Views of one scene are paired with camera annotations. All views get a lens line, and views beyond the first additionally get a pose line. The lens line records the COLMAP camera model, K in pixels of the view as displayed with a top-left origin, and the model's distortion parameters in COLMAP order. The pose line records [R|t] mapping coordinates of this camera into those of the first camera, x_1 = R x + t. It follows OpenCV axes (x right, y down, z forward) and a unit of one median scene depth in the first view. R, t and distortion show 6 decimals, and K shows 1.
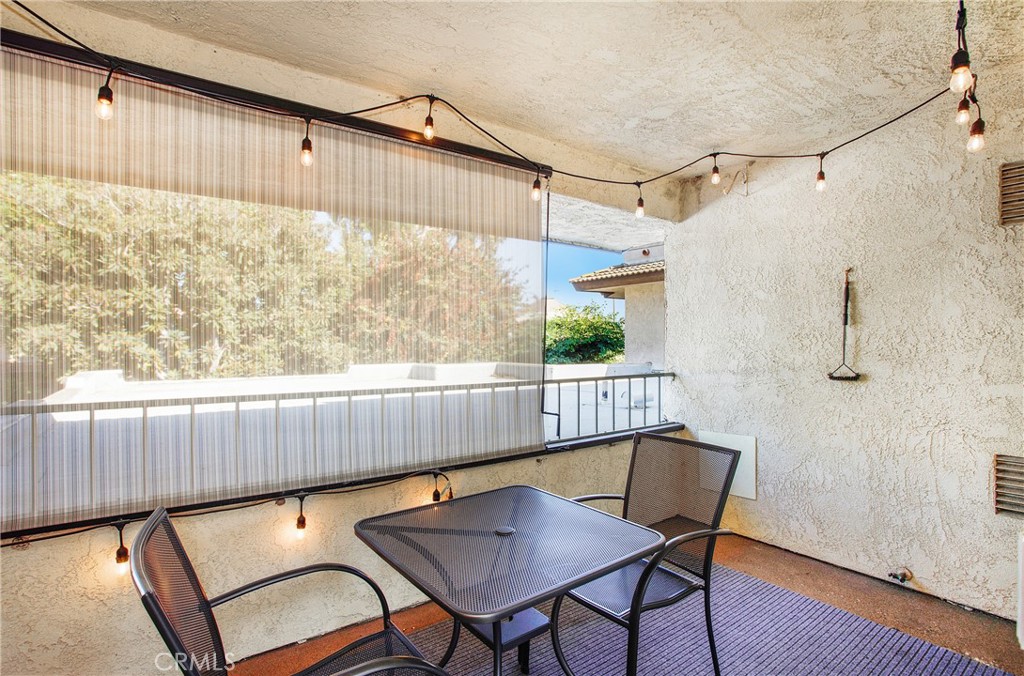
lens RADIAL K [[497.2, 0, 512.0], [0, 497.2, 338.0], [0, 0, 1]] dist [-0.000276, -0.000014]
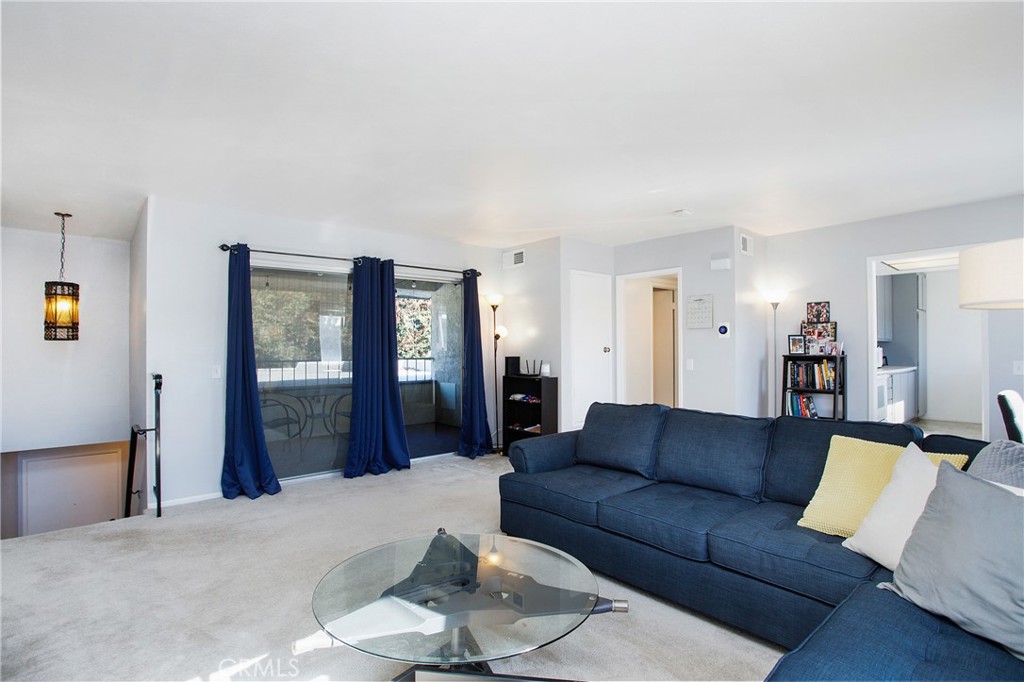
lens RADIAL K [[508.0, 0, 512.0], [0, 508.0, 341.0], [0, 0, 1]] dist [-0.048958, -0.000288]
pose [[0.998126, 0.005881, 0.060912, 0.563840], [-0.005314, 0.999941, -0.009464, 0.014913], [-0.060964, 0.009123, 0.998098, -1.345981]]
